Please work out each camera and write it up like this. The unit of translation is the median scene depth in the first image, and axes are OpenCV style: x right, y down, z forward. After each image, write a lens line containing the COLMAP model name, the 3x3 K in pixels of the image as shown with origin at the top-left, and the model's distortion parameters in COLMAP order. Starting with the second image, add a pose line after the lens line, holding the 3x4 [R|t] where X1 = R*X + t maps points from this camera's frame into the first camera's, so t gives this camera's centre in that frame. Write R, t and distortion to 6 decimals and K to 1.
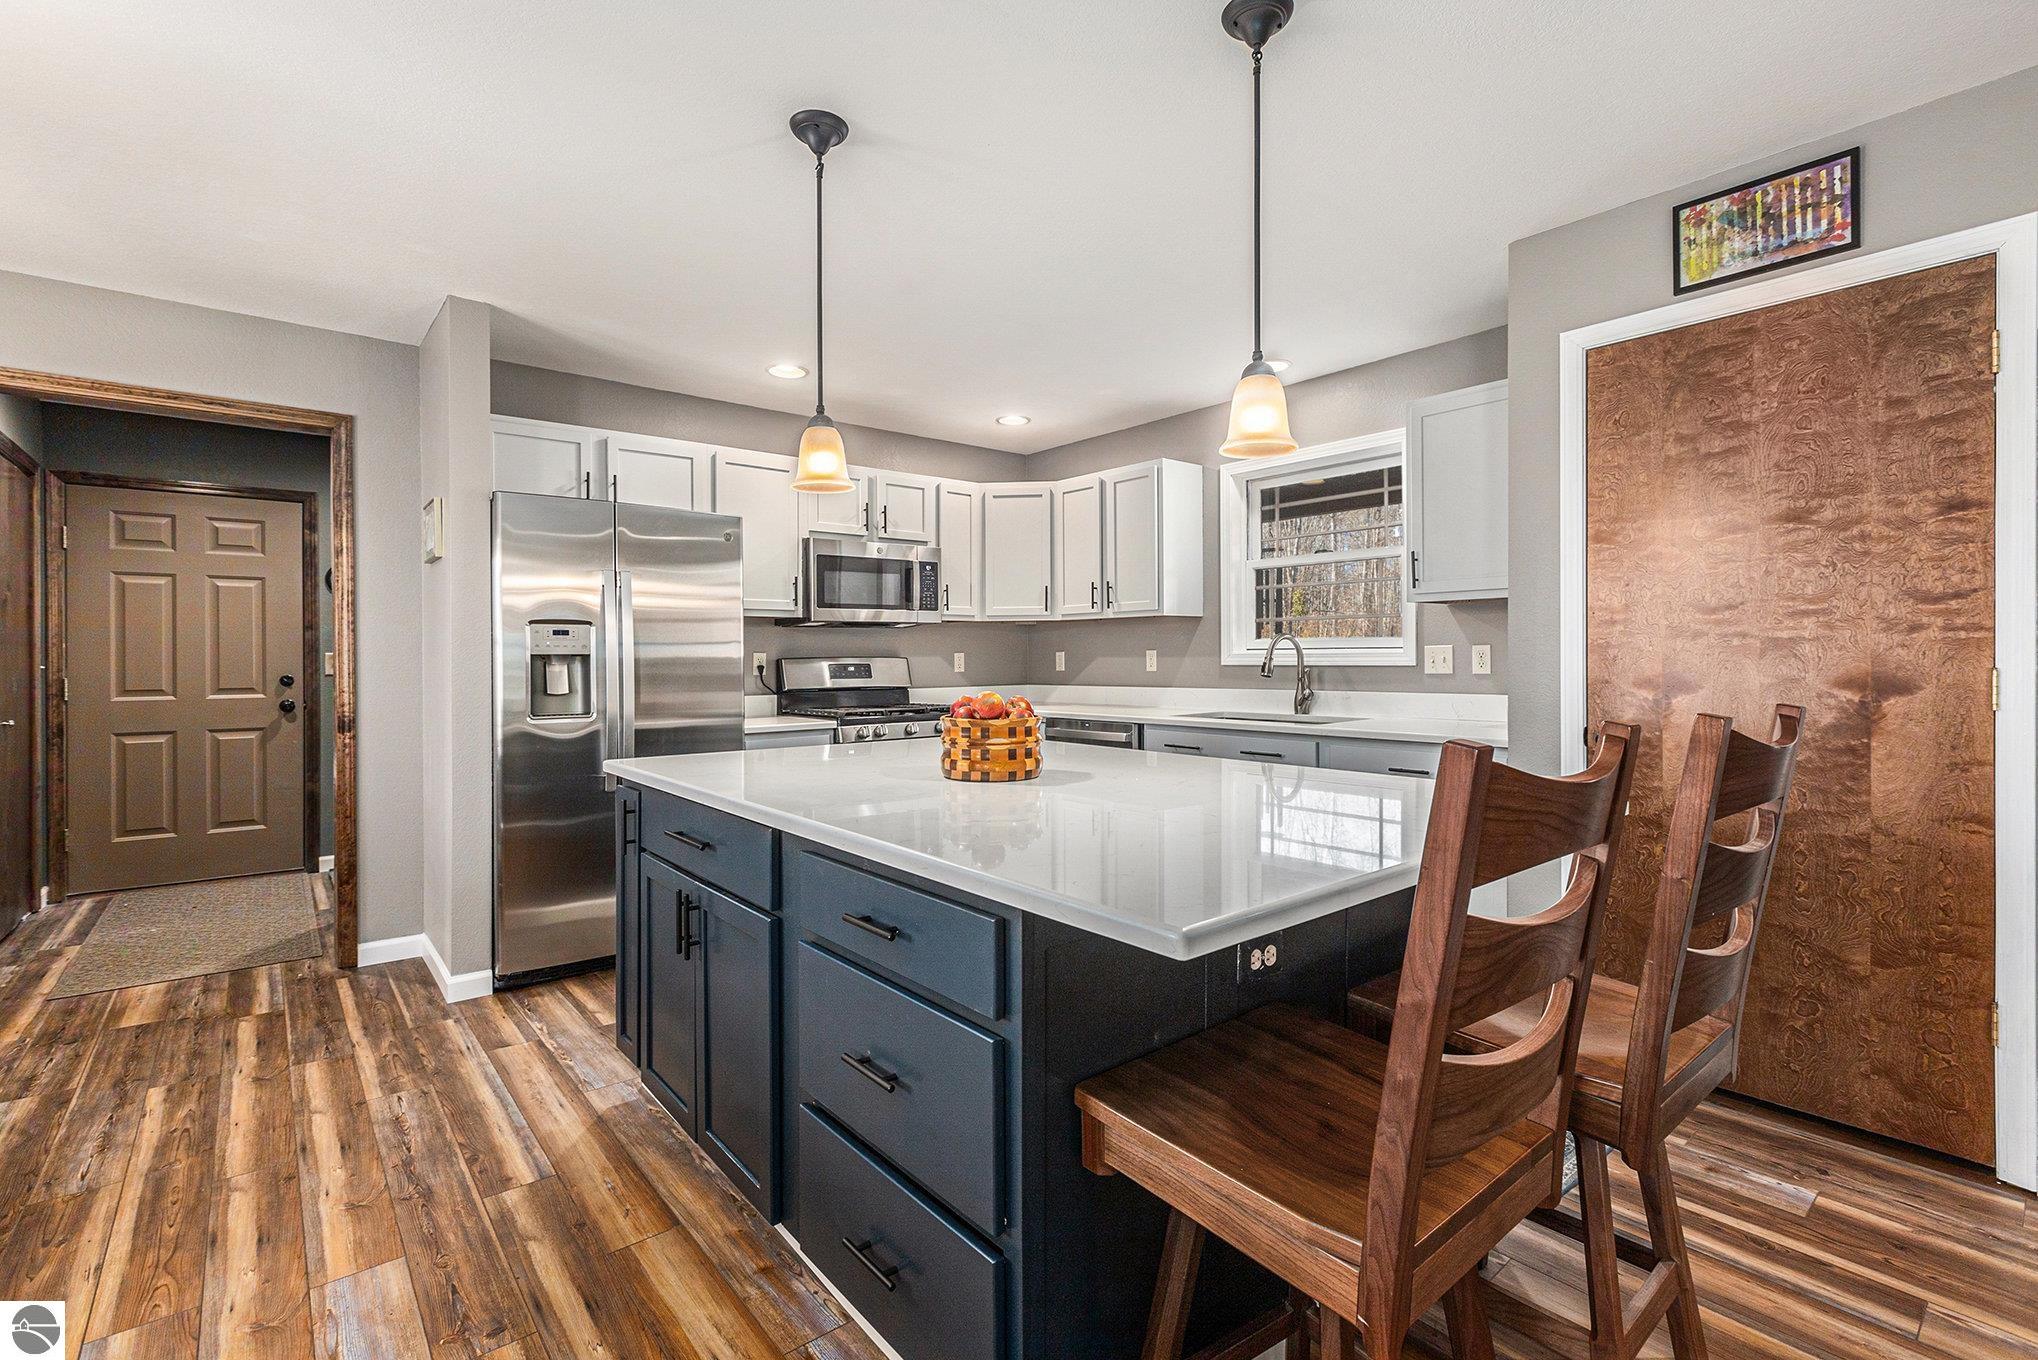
lens RADIAL K [[917.7, 0, 1014.4], [0, 917.7, 677.2], [0, 0, 1]] dist [-0.000238, 0.000001]
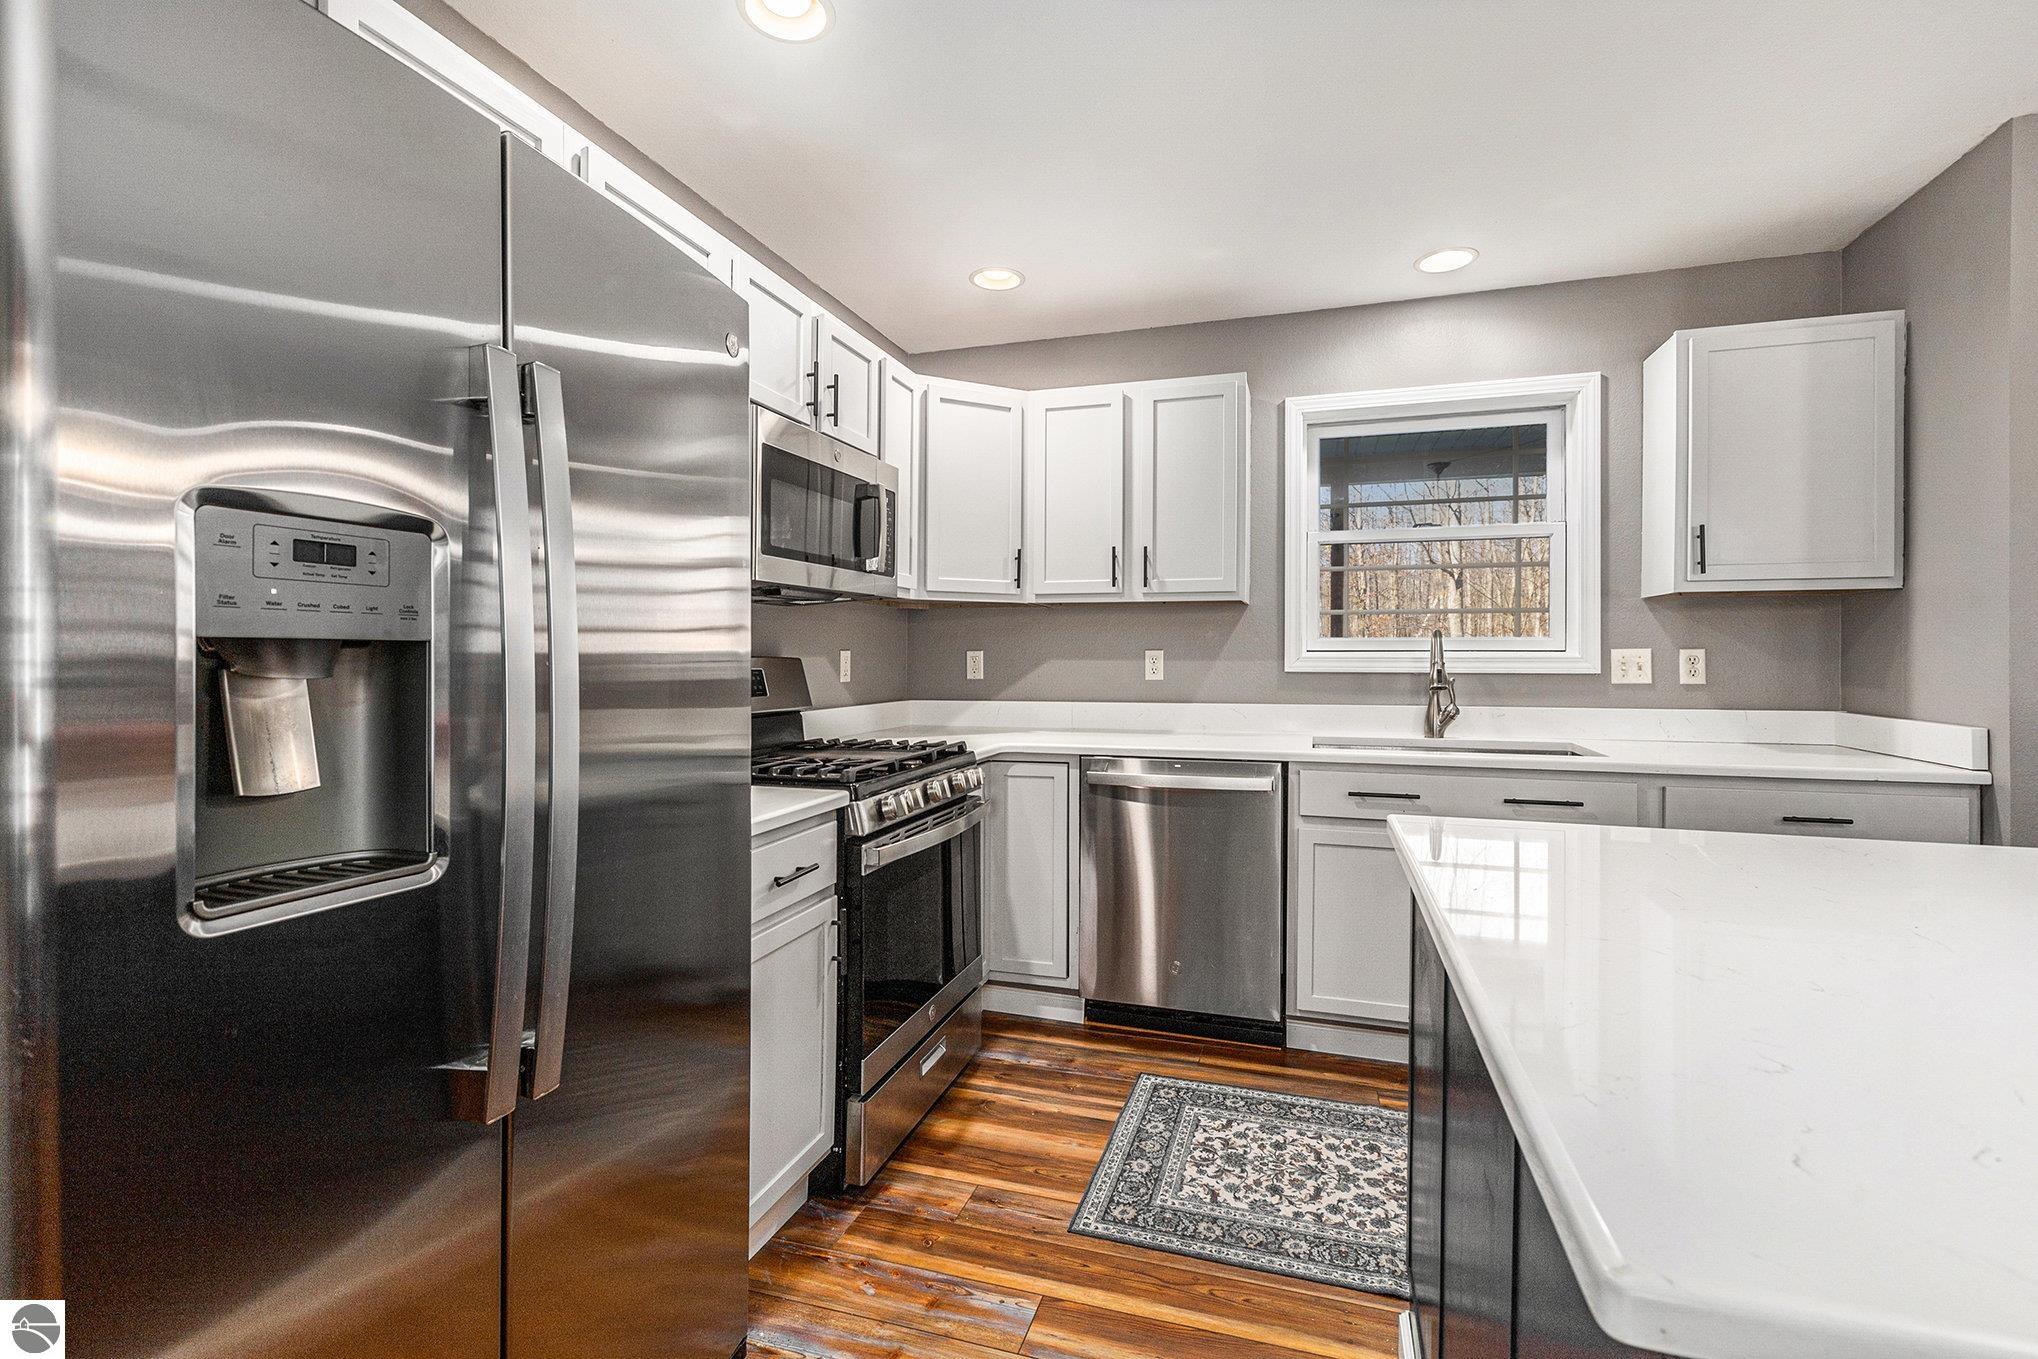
lens RADIAL K [[917.7, 0, 1022.3], [0, 917.7, 660.1], [0, 0, 1]] dist [-0.000238, 0.000001]
pose [[0.841697, 0.005869, 0.539918, -0.359156], [0.004586, 0.999827, -0.018018, -0.010849], [-0.539931, 0.017642, 0.841525, 0.525324]]
